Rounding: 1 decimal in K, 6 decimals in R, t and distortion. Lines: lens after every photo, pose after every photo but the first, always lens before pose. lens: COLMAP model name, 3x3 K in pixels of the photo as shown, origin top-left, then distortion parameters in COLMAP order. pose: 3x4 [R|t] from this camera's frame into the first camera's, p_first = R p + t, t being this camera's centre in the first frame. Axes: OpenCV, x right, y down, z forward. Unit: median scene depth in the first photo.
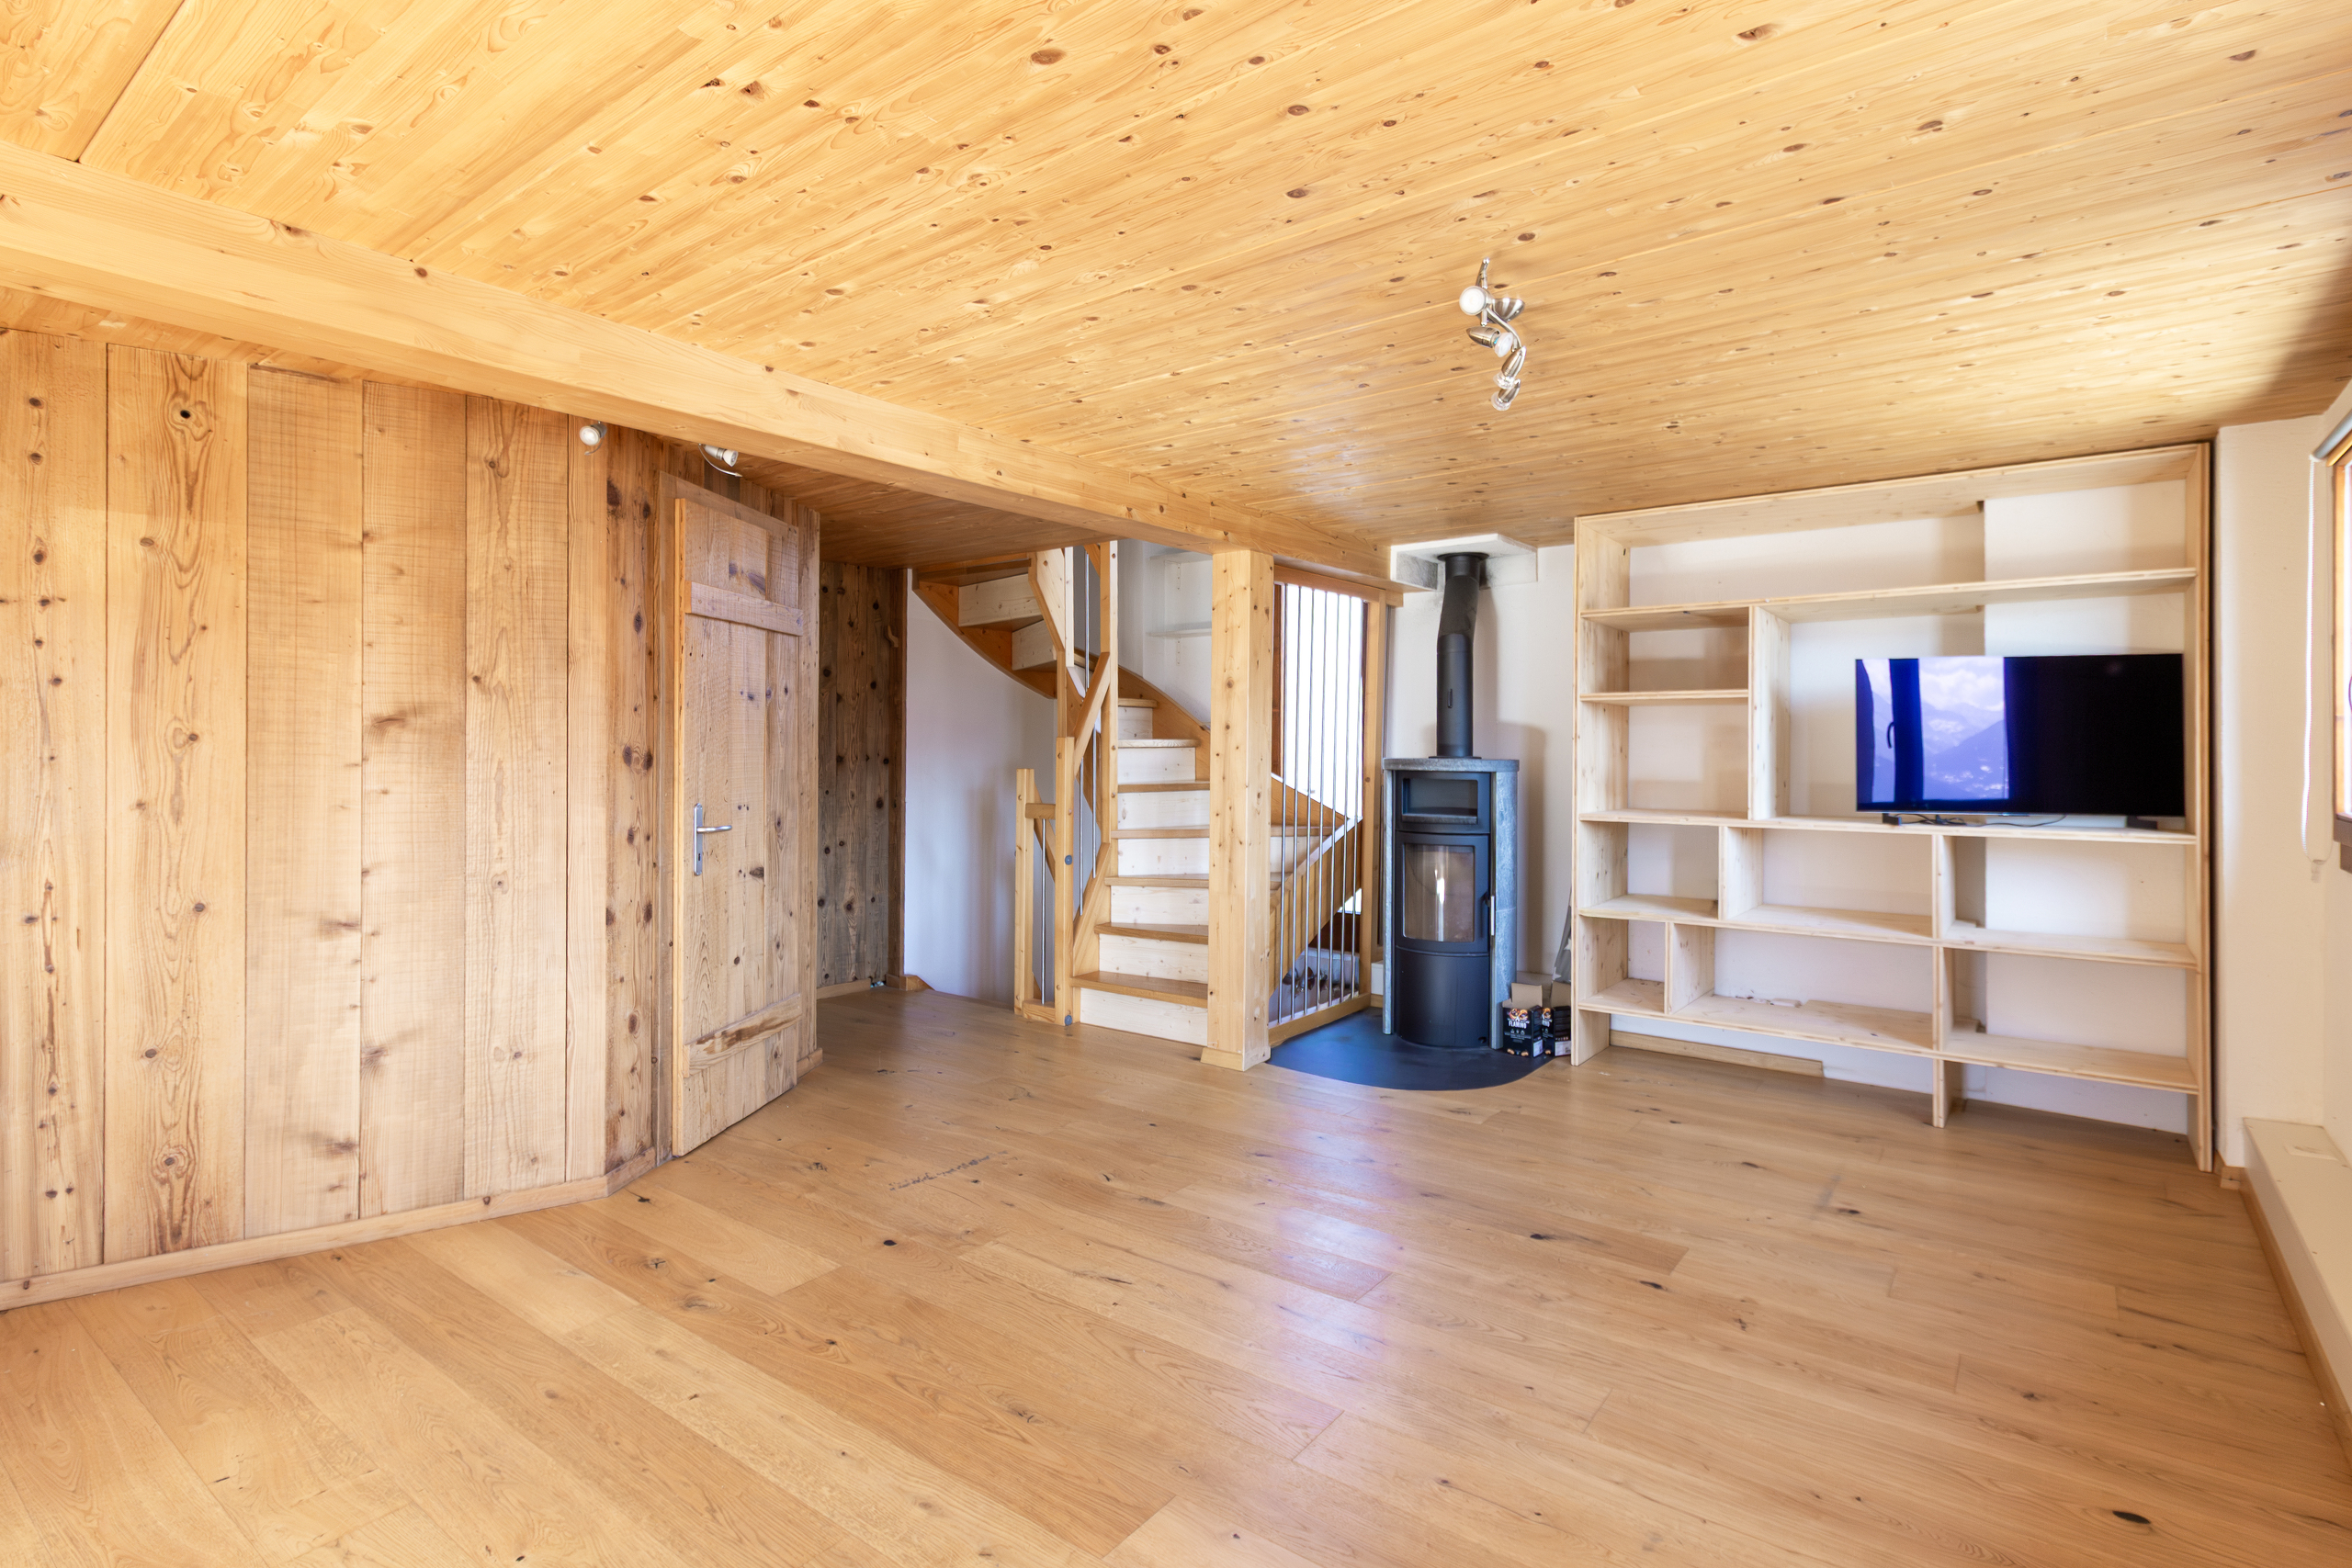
lens RADIAL K [[1121.0, 0, 1173.3], [0, 1121.0, 782.1], [0, 0, 1]] dist [0.009207, -0.001527]
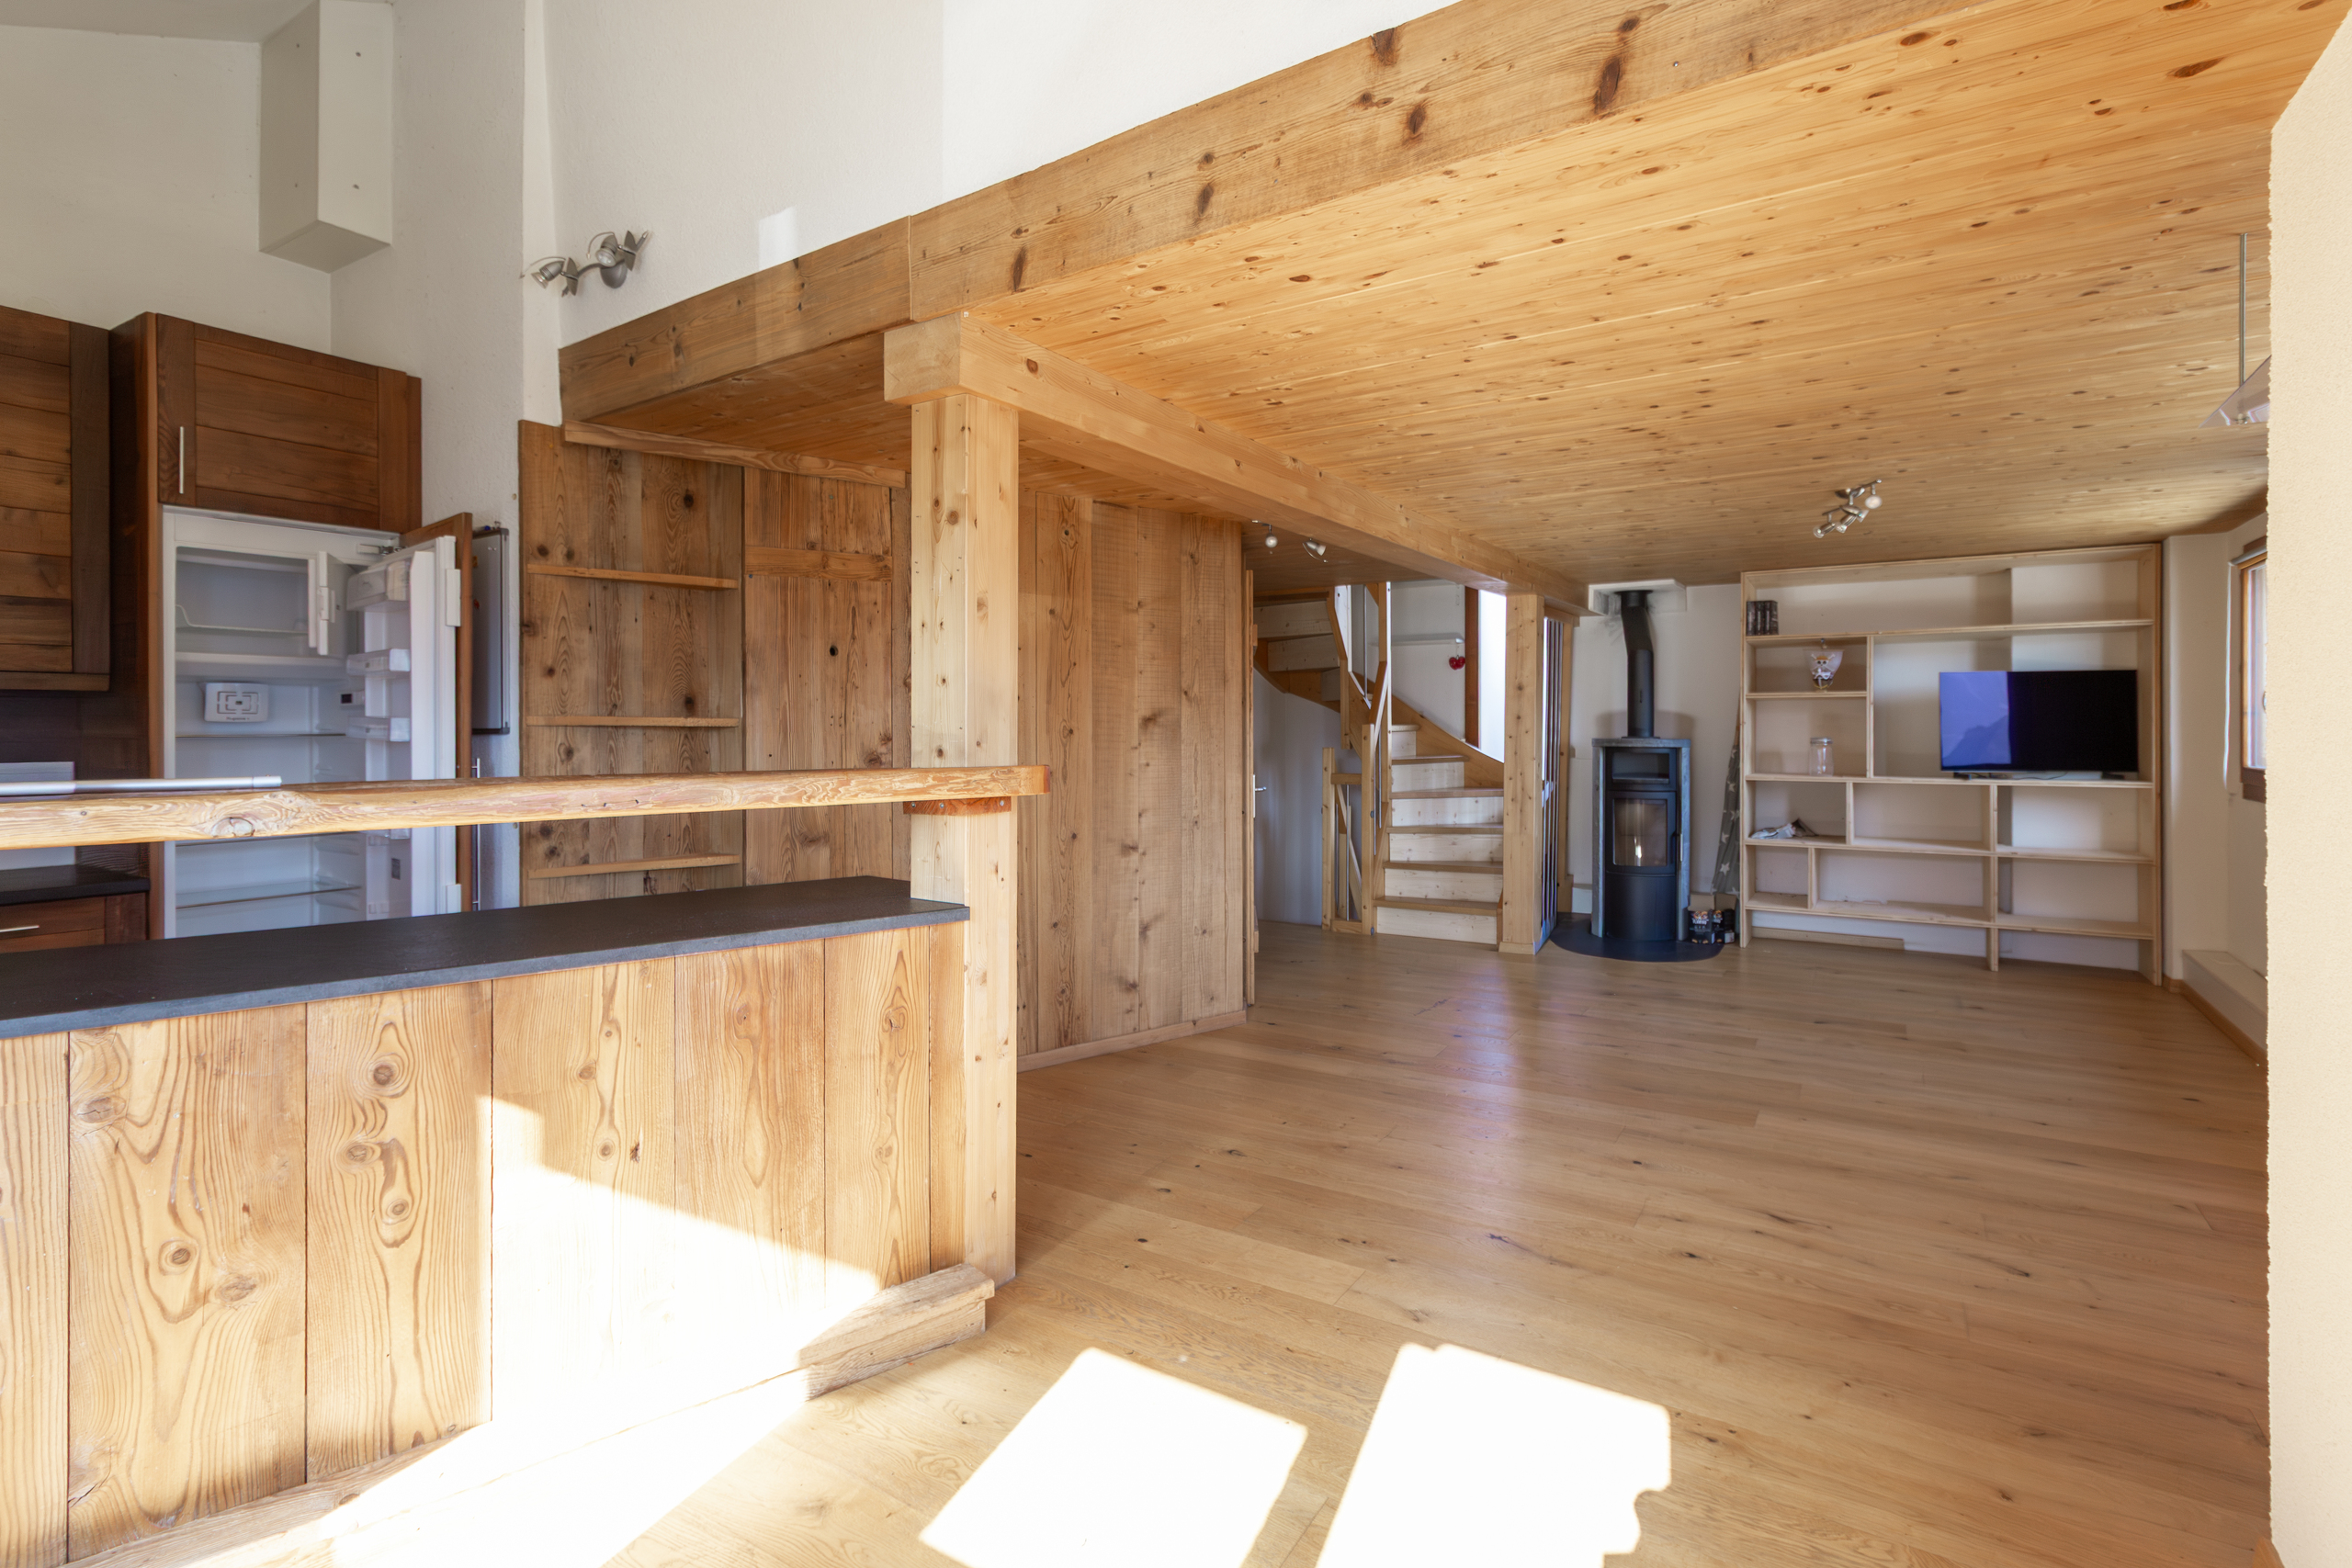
lens RADIAL K [[1121.0, 0, 1177.9], [0, 1121.0, 768.7], [0, 0, 1]] dist [0.009207, -0.001527]
pose [[0.993962, -0.009608, 0.109303, -0.656611], [0.008883, 0.999935, 0.007121, 0.002865], [-0.109364, -0.006107, 0.993983, -0.459900]]
